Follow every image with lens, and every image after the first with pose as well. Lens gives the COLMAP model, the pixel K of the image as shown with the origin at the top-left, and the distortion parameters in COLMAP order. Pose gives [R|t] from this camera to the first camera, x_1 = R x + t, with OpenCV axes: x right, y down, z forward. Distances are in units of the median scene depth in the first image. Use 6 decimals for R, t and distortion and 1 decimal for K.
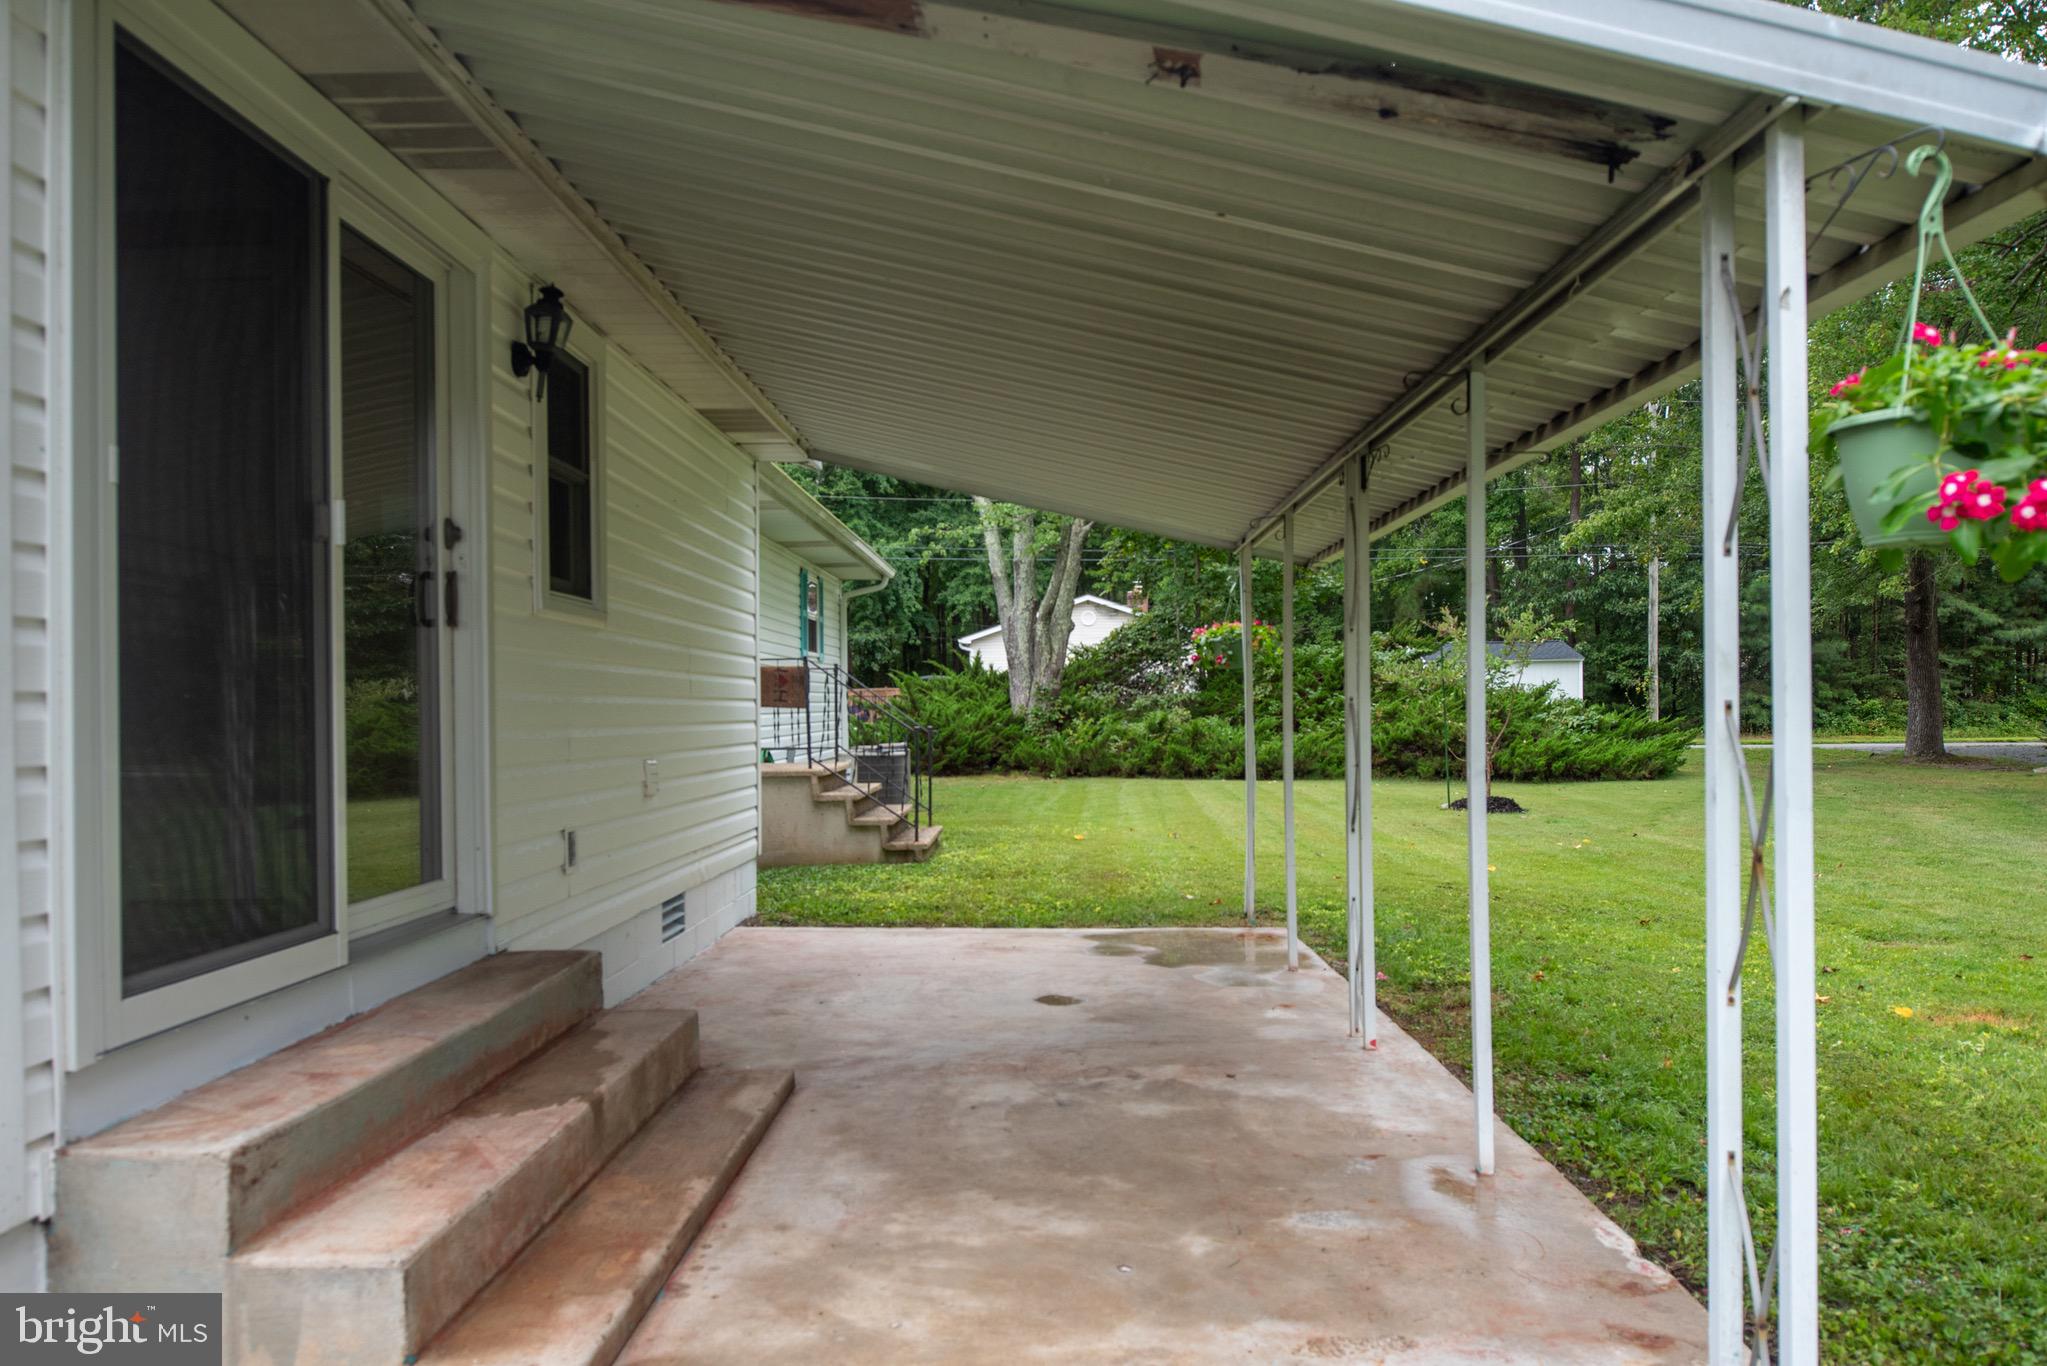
lens RADIAL K [[1418.8, 0, 1037.2], [0, 1418.8, 687.0], [0, 0, 1]] dist [0.000505, -0.011106]
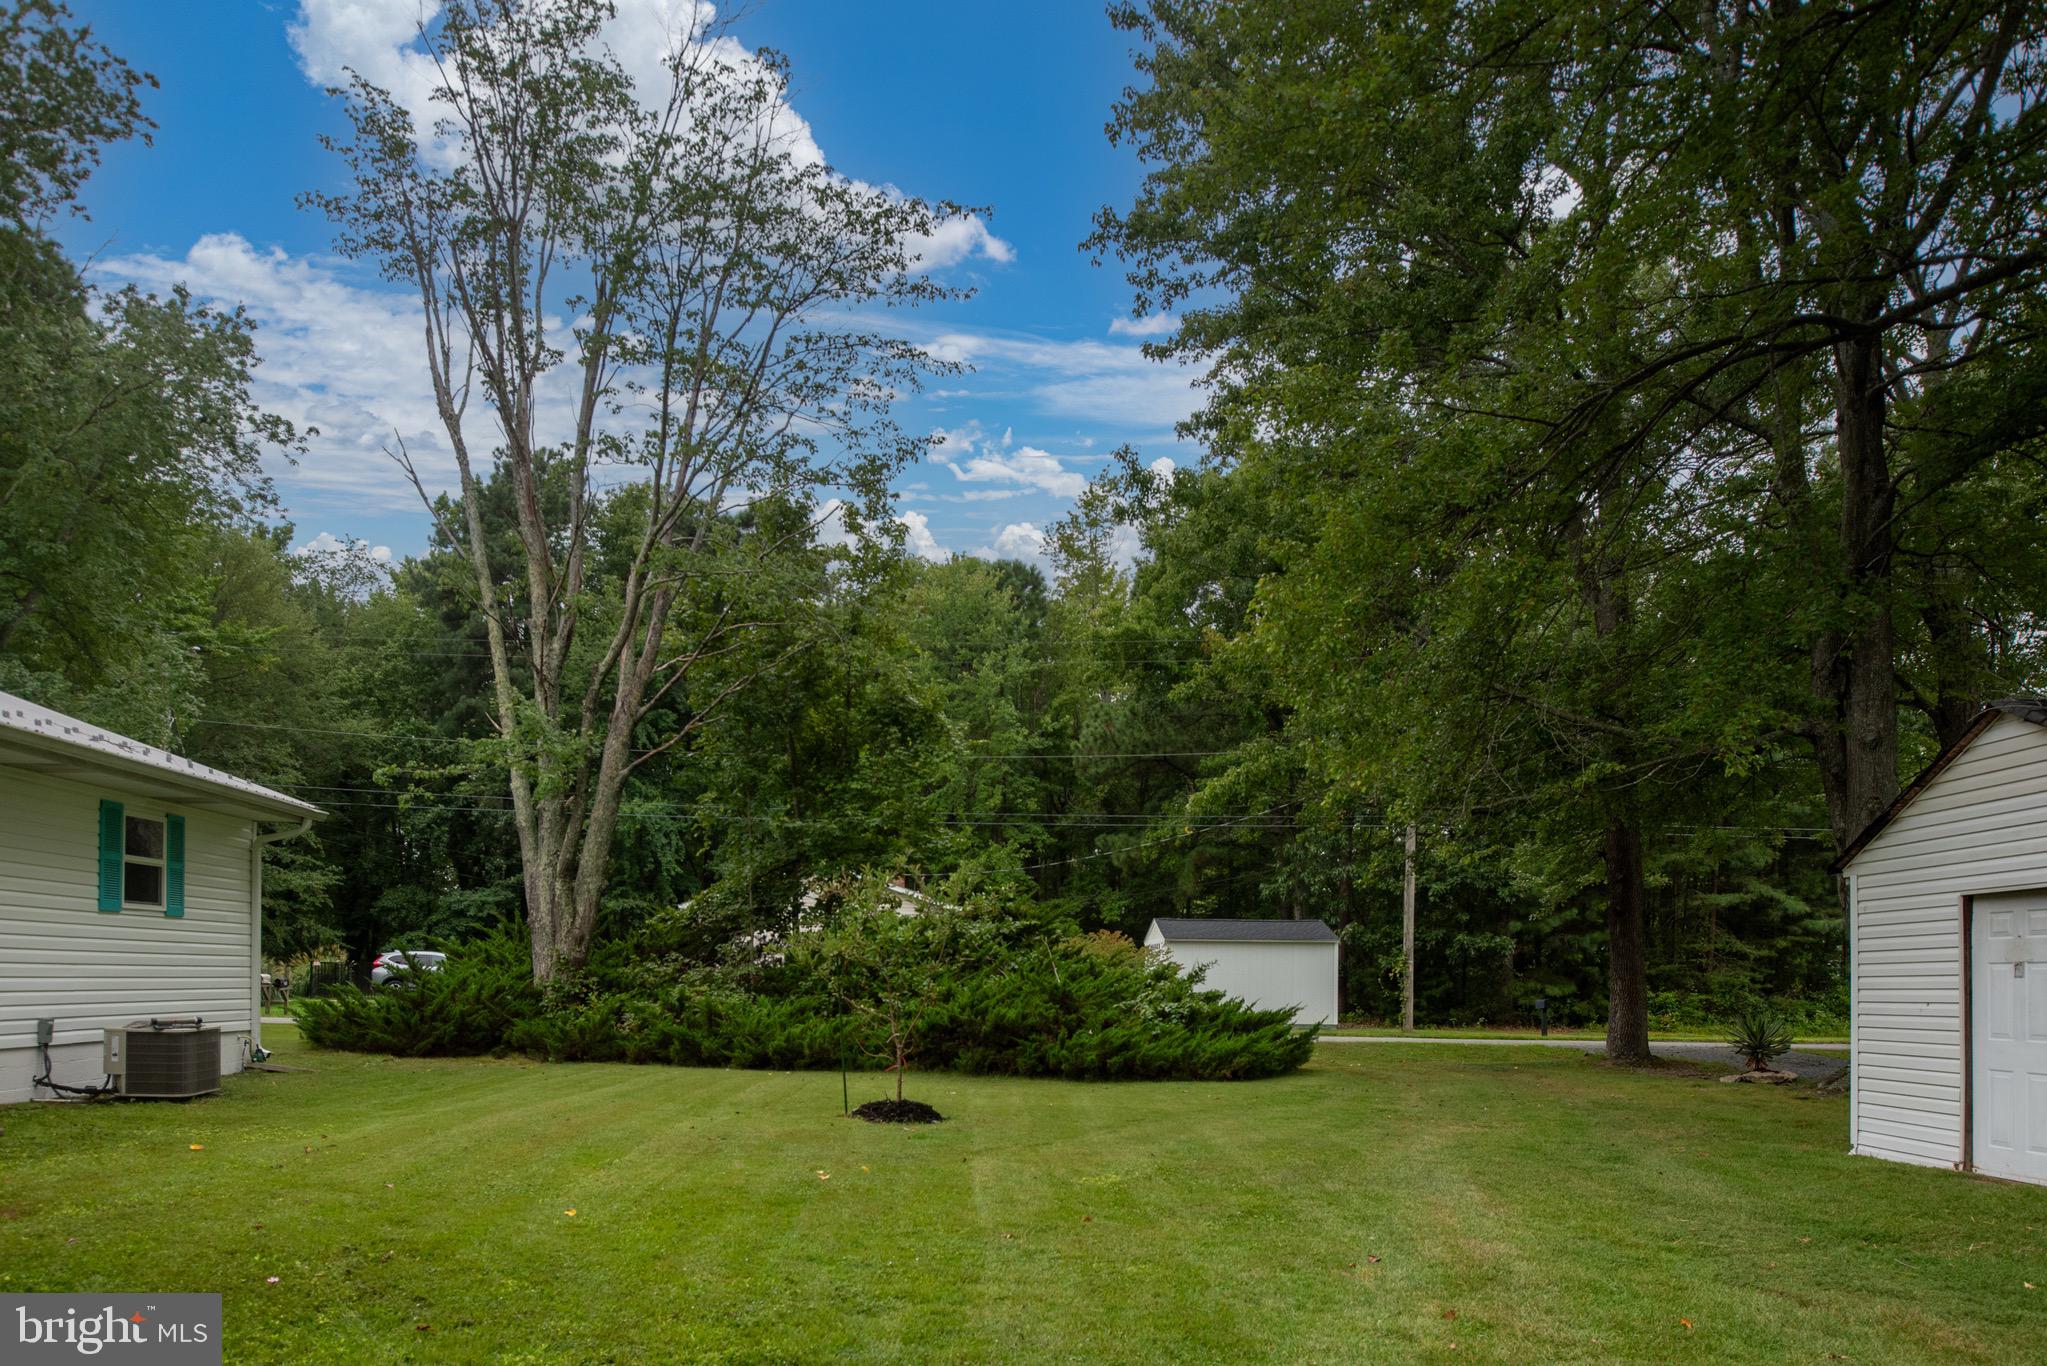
lens RADIAL K [[1418.8, 0, 935.9], [0, 1418.8, 951.3], [0, 0, 1]] dist [0.000505, -0.011106]
pose [[0.999624, 0.021765, -0.016672, 0.904114], [-0.021886, 0.999736, -0.007063, -0.005284], [0.016514, 0.007425, 0.999836, 0.509335]]
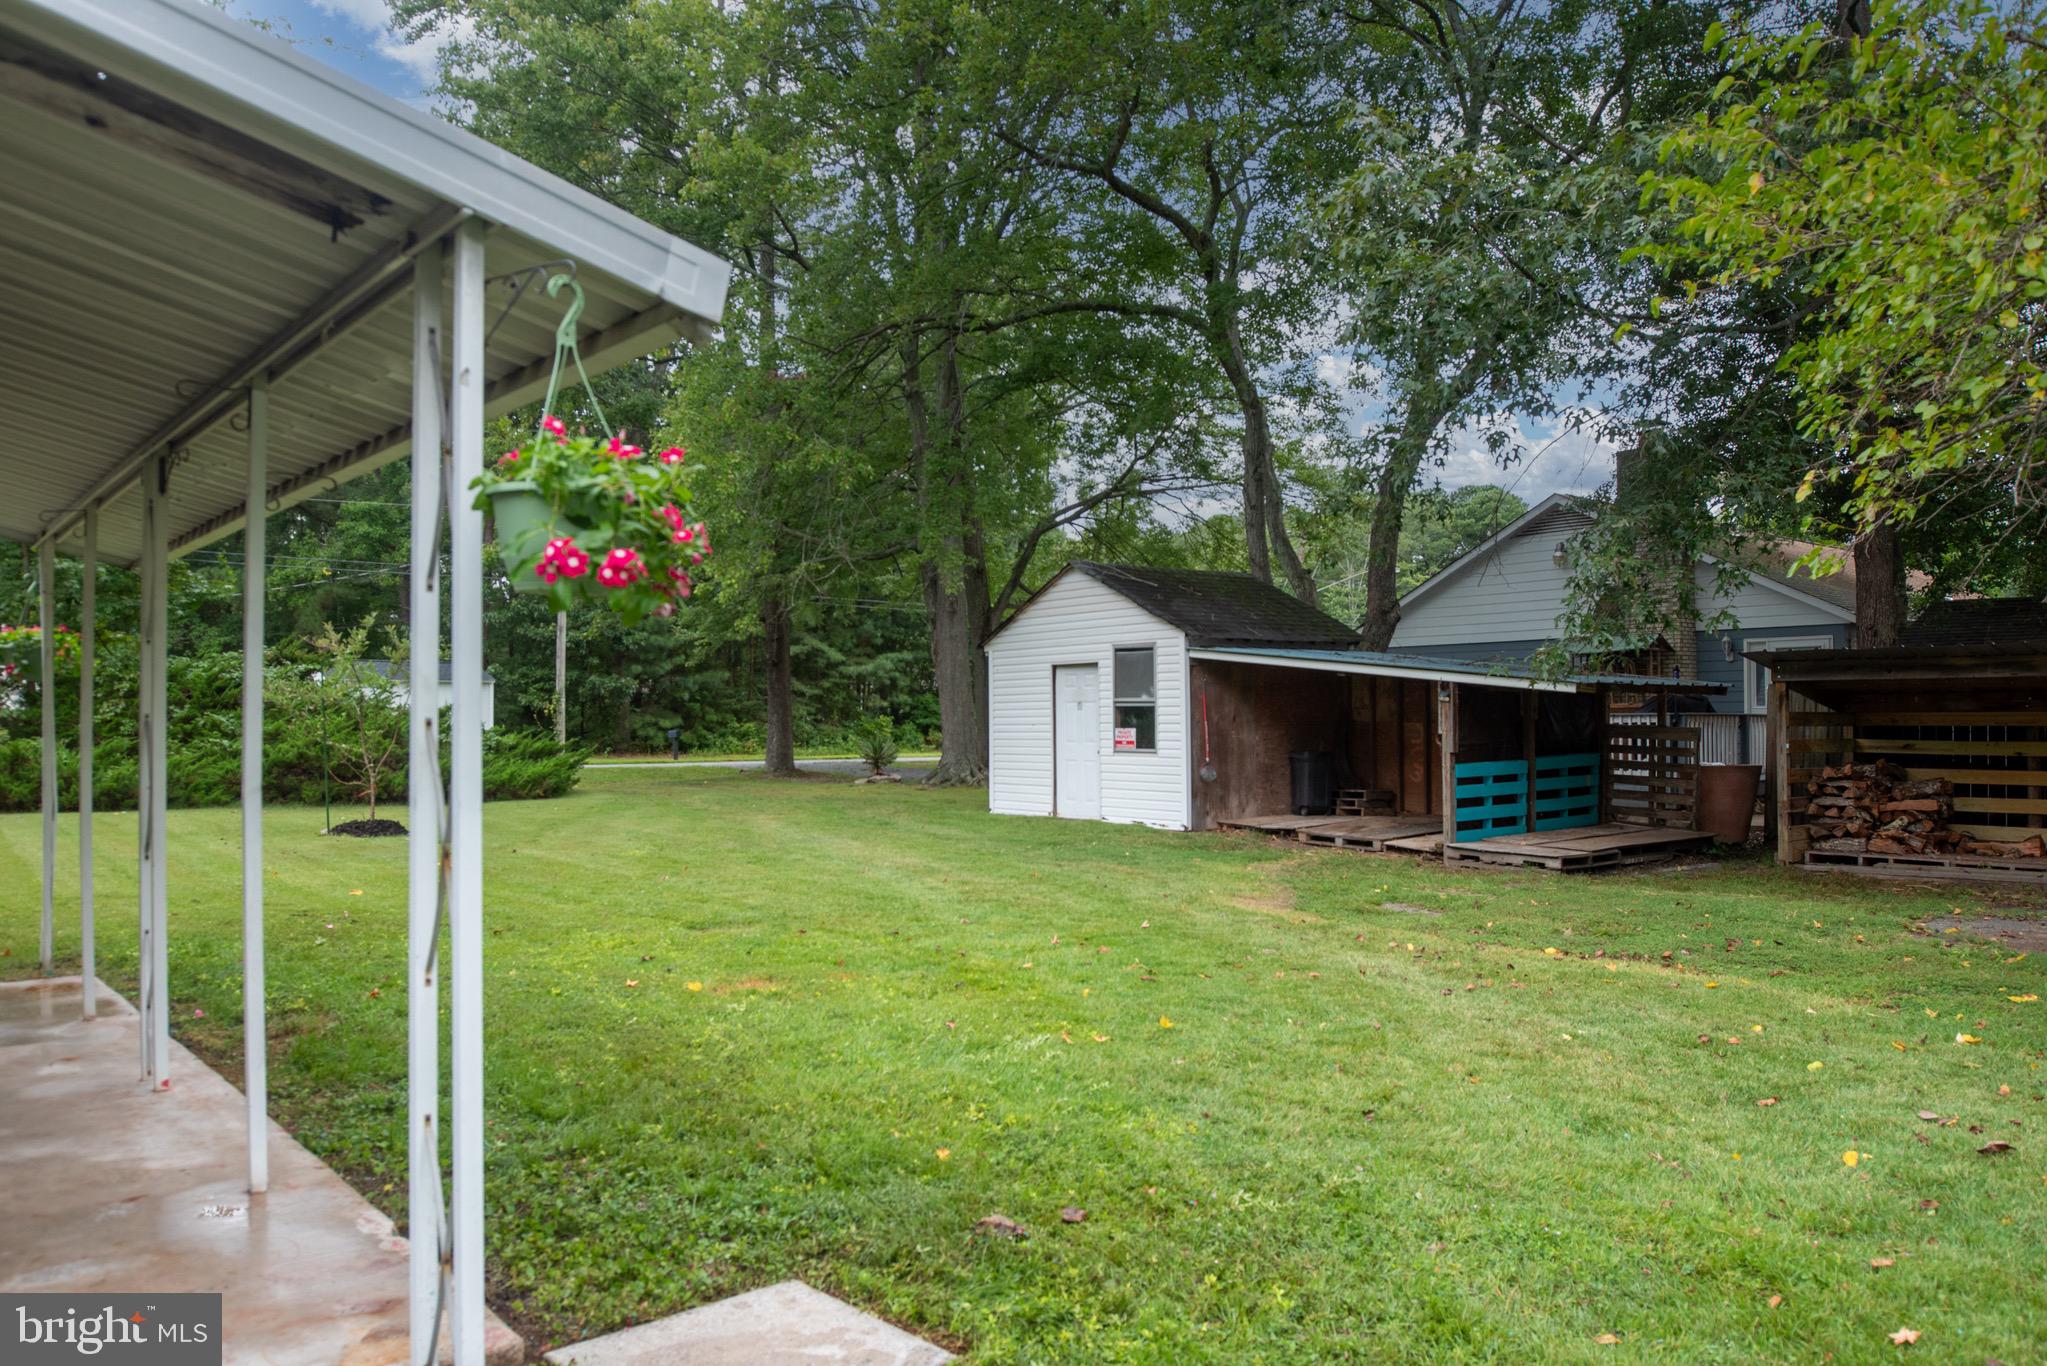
lens RADIAL K [[1418.8, 0, 1029.6], [0, 1418.8, 693.4], [0, 0, 1]] dist [0.000505, -0.011106]
pose [[0.751001, 0.020198, 0.659992, 0.032804], [-0.012915, 0.999790, -0.015901, 0.000745], [-0.660175, 0.003417, 0.751104, -0.060695]]
